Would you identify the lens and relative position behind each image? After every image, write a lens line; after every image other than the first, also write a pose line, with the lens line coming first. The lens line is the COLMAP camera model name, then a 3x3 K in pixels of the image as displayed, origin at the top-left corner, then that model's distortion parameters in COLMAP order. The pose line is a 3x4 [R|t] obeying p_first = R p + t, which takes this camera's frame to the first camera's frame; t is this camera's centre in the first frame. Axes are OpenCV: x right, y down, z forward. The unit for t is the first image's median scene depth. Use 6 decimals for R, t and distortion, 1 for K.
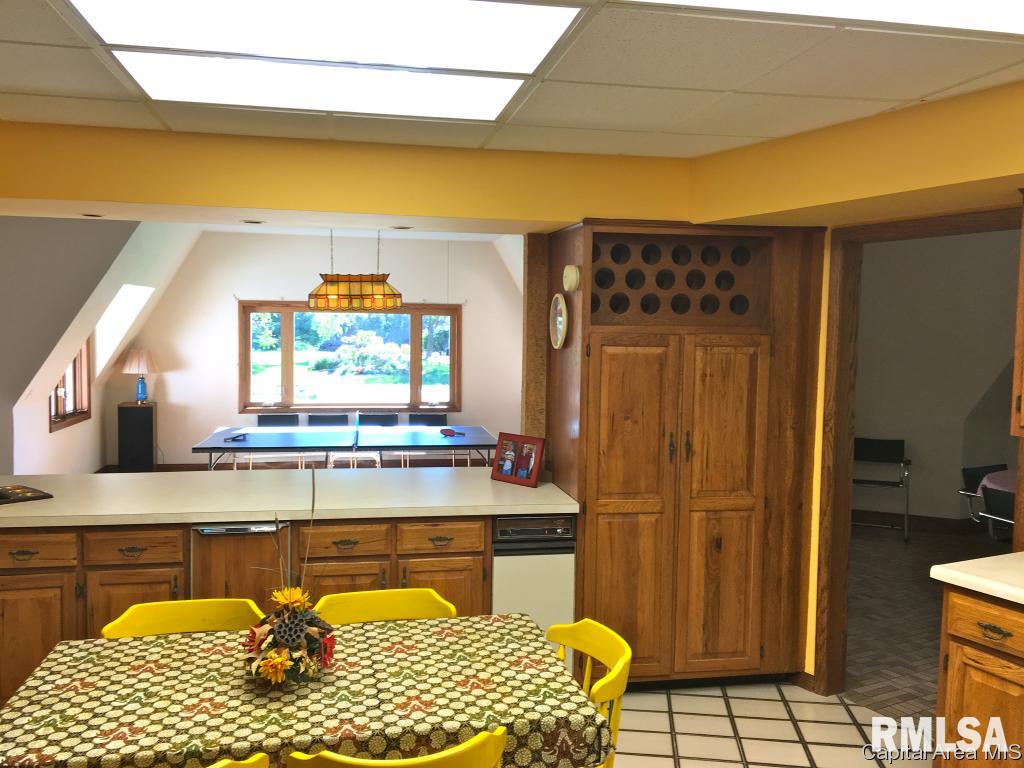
lens RADIAL K [[904.2, 0, 512.0], [0, 904.2, 384.0], [0, 0, 1]] dist [0.103664, -0.149116]
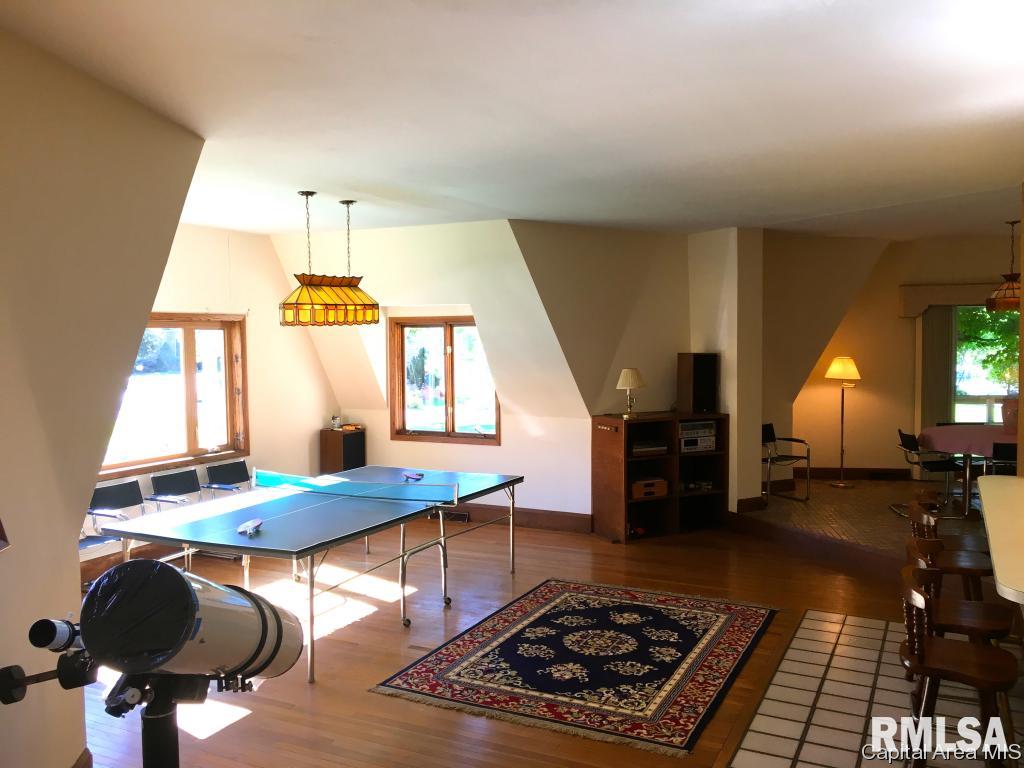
lens RADIAL K [[904.2, 0, 512.0], [0, 904.2, 384.0], [0, 0, 1]] dist [0.103664, -0.149116]
pose [[0.605281, -0.059260, 0.793803, -0.672508], [0.070741, 0.997284, 0.020509, -0.037932], [-0.792862, 0.043741, 0.607829, 0.439078]]
